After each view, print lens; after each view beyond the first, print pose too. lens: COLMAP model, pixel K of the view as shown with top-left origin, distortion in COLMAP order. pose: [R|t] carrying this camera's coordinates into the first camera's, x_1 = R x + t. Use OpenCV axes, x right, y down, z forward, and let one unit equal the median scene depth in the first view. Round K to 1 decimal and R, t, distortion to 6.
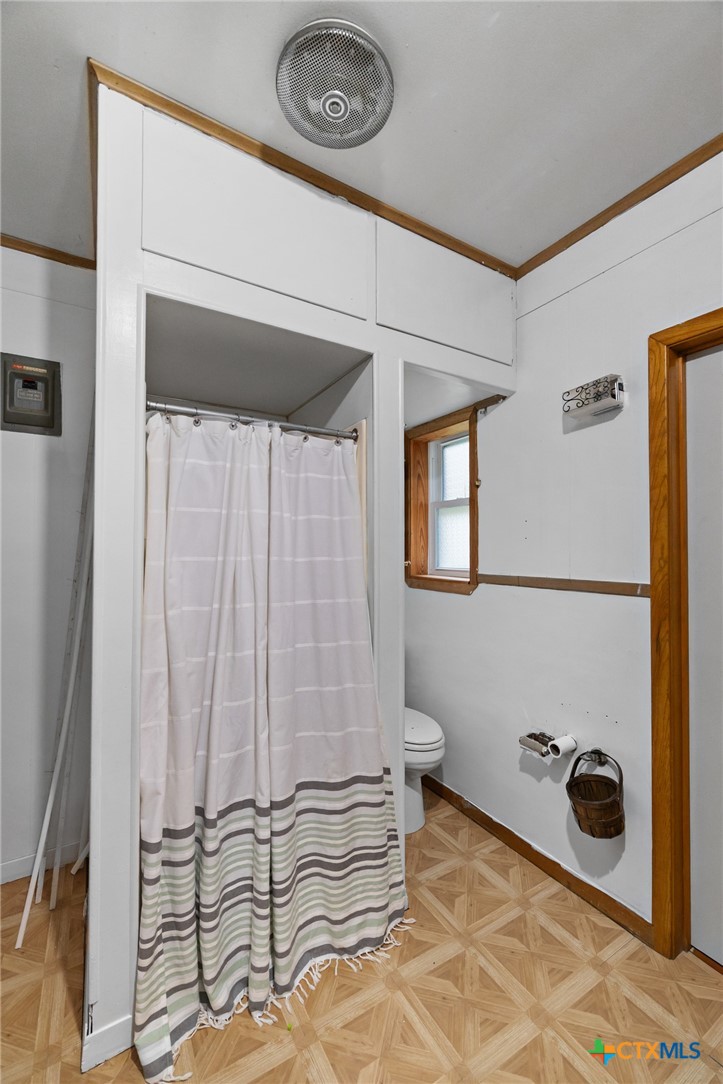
lens RADIAL K [[447.5, 0, 364.2], [0, 447.5, 546.8], [0, 0, 1]] dist [-0.000500, -0.000330]
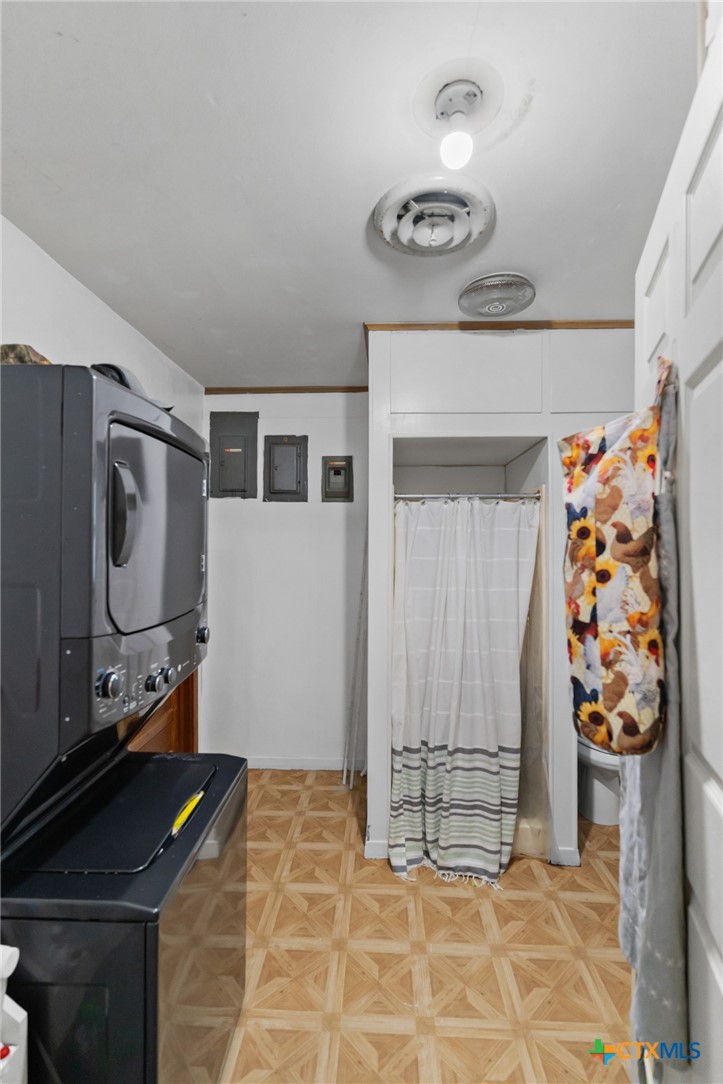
lens RADIAL K [[487.7, 0, 352.5], [0, 487.7, 539.8], [0, 0, 1]] dist [-0.005612, 0.000540]
pose [[0.826739, -0.009955, -0.562498, 0.449081], [0.007180, 0.999949, -0.007143, -0.152671], [0.562540, 0.001867, 0.826768, -0.663355]]
